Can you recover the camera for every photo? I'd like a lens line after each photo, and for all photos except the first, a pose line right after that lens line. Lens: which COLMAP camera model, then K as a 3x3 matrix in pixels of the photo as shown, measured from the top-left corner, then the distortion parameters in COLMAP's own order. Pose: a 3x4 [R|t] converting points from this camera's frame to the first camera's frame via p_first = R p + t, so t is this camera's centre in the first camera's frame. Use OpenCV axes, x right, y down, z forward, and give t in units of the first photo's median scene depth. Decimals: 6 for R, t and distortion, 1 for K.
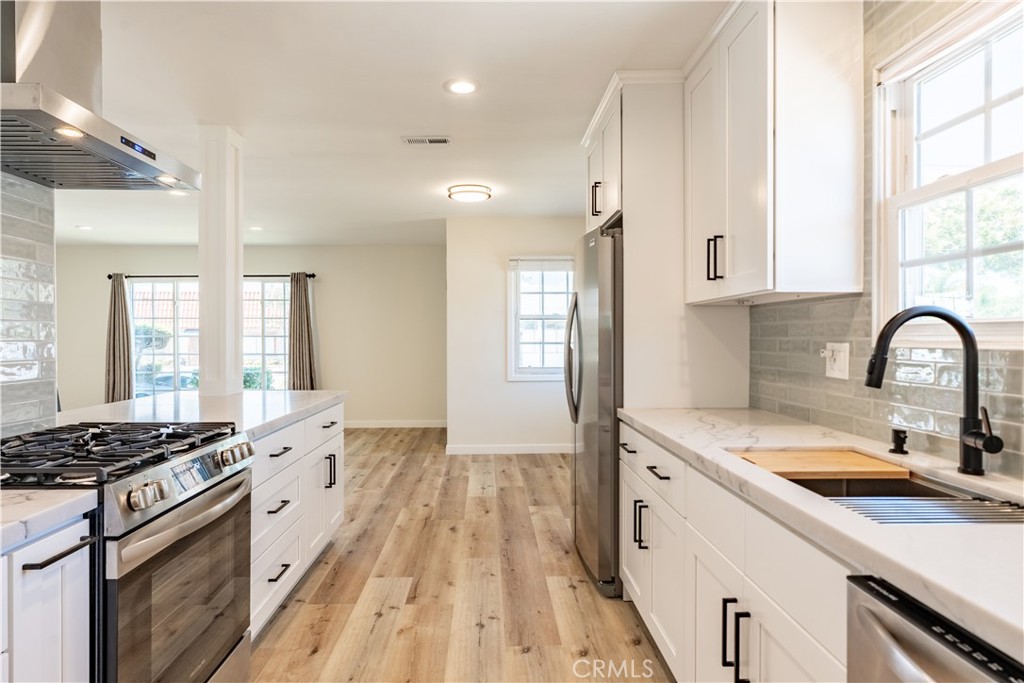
lens RADIAL K [[583.4, 0, 510.6], [0, 583.4, 337.5], [0, 0, 1]] dist [-0.028488, -0.001142]
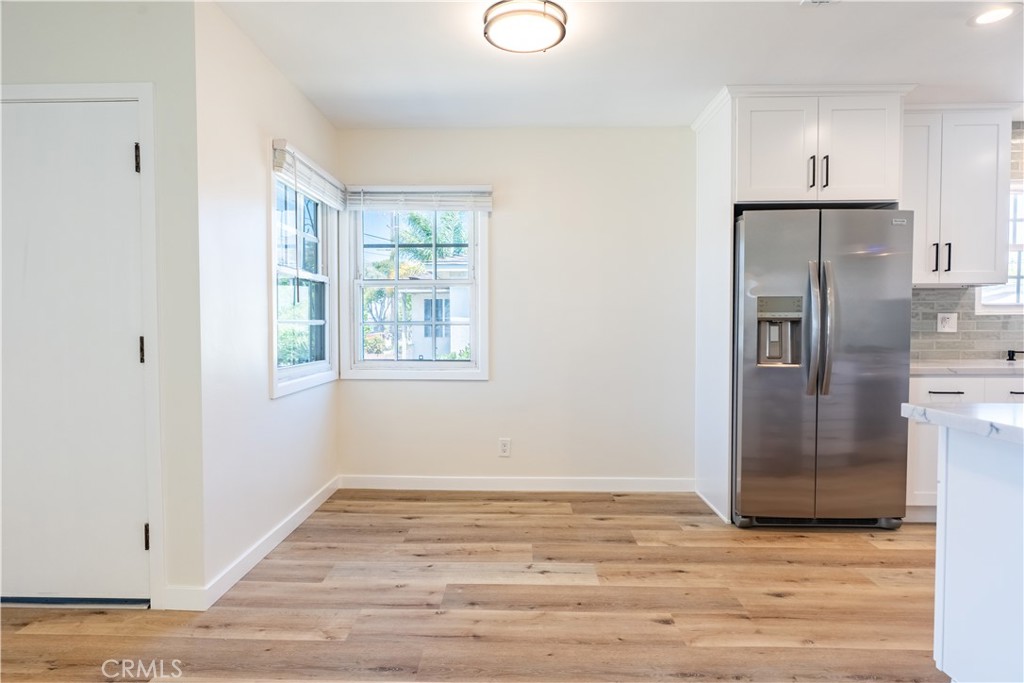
lens RADIAL K [[560.3, 0, 517.1], [0, 560.3, 344.1], [0, 0, 1]] dist [-0.006211, 0.003453]
pose [[0.063892, -0.033608, 0.997391, -0.736811], [0.003584, 0.999434, 0.033447, 0.023971], [-0.997950, 0.001437, 0.063976, 1.251531]]
